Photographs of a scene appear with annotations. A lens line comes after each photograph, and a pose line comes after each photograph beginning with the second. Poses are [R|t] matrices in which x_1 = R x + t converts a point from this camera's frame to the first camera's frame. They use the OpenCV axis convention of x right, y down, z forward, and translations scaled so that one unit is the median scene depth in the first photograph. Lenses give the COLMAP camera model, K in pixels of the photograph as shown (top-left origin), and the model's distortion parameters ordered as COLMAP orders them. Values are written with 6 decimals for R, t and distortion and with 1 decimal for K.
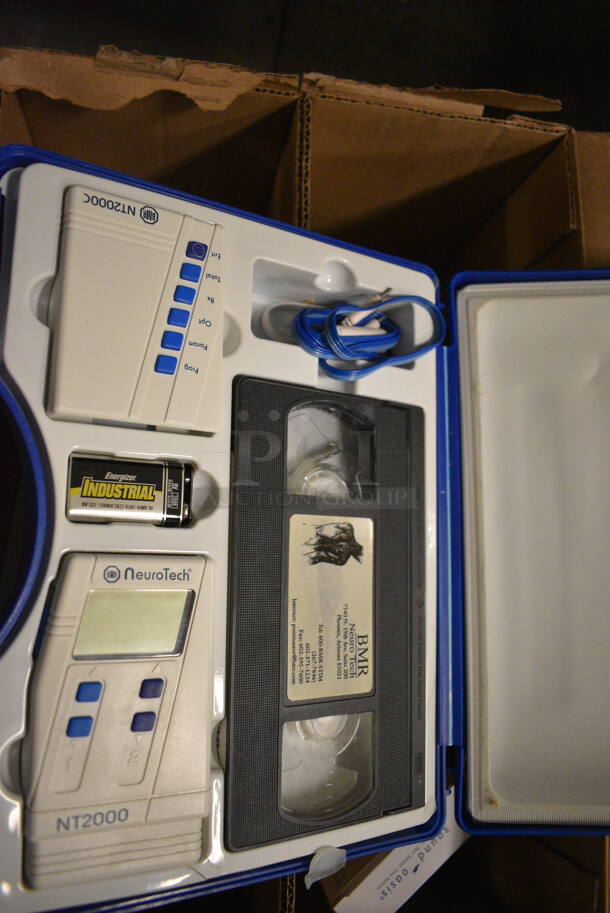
lens RADIAL K [[734.8, 0, 305.3], [0, 734.8, 453.1], [0, 0, 1]] dist [-0.078201, 0.001985]
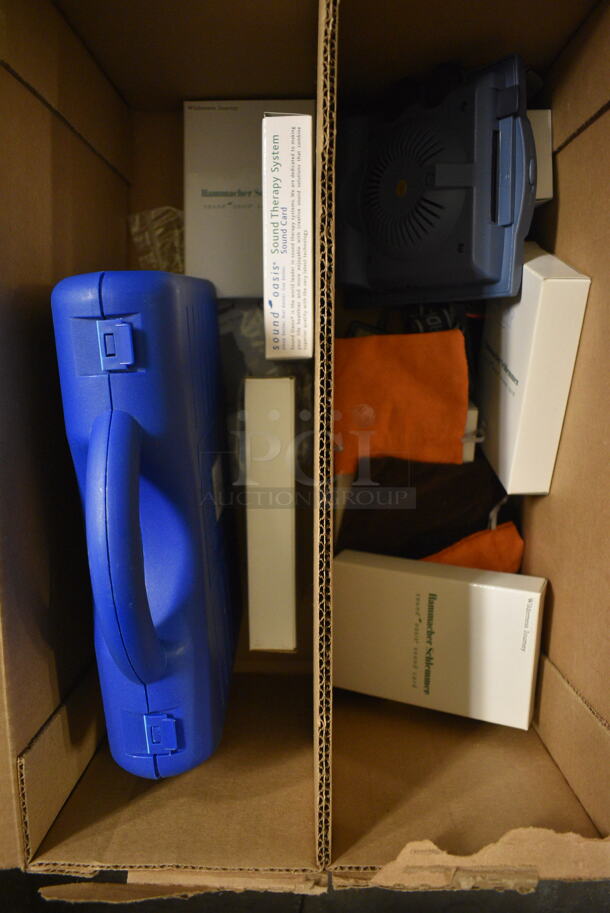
lens RADIAL K [[734.8, 0, 304.2], [0, 734.8, 452.8], [0, 0, 1]] dist [-0.078201, 0.001985]
pose [[-0.985018, 0.040442, -0.167640, 0.163639], [-0.050001, -0.997331, 0.053196, 0.006756], [-0.165041, 0.060782, 0.984412, 0.034301]]
